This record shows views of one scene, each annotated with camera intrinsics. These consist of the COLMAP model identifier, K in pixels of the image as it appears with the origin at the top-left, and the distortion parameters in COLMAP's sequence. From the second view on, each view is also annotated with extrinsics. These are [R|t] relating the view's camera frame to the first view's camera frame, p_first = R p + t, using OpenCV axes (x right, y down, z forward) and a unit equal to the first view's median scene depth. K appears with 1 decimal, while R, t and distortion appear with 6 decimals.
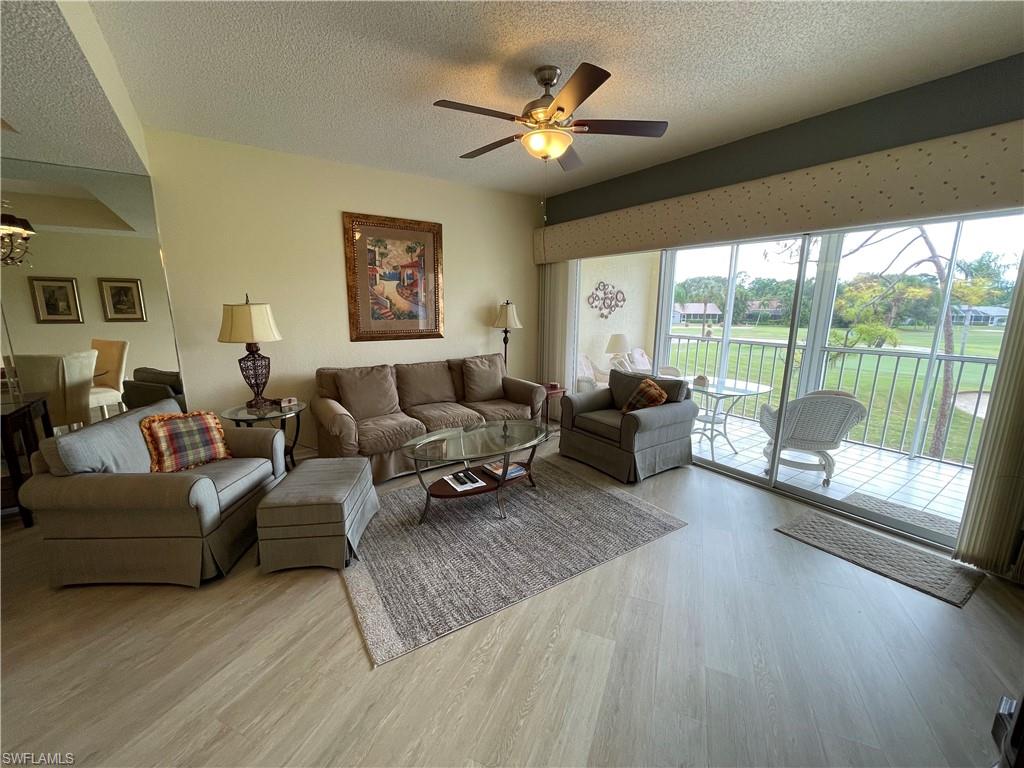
lens RADIAL K [[412.4, 0, 508.3], [0, 412.4, 386.5], [0, 0, 1]] dist [-0.001515, 0.000681]
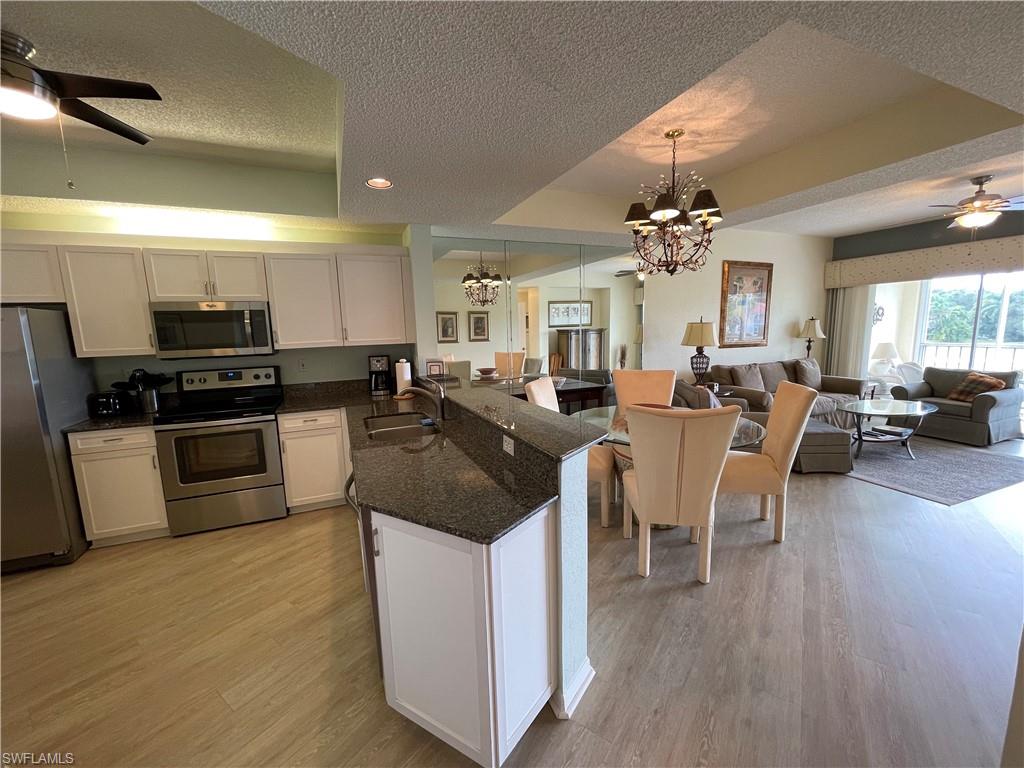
lens RADIAL K [[412.4, 0, 508.3], [0, 412.4, 386.5], [0, 0, 1]] dist [-0.001515, 0.000681]
pose [[0.979357, 0.001389, -0.202133, -0.810421], [-0.012499, 0.998479, -0.053697, 0.110540], [0.201751, 0.055115, 0.977885, -0.543823]]
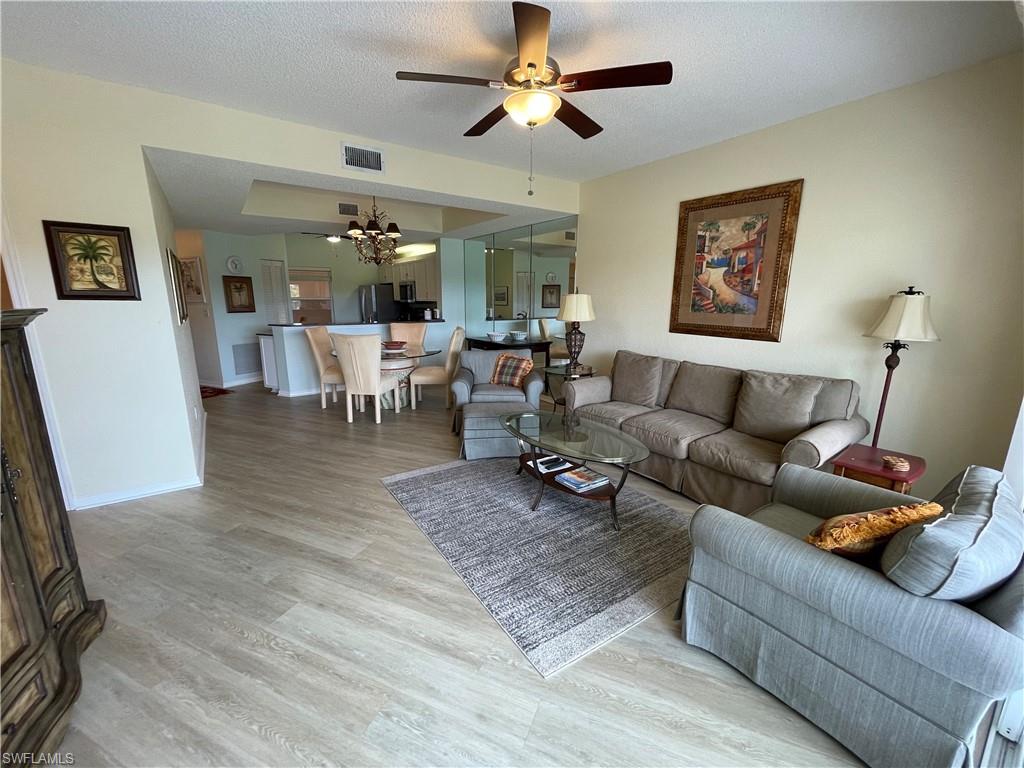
lens RADIAL K [[412.7, 0, 508.8], [0, 412.7, 384.4], [0, 0, 1]] dist [-0.001007, 0.000164]
pose [[0.014986, 0.205901, -0.978458, 0.629050], [-0.204832, 0.958447, 0.198552, -0.106781], [0.978682, 0.197444, 0.056539, 0.586714]]
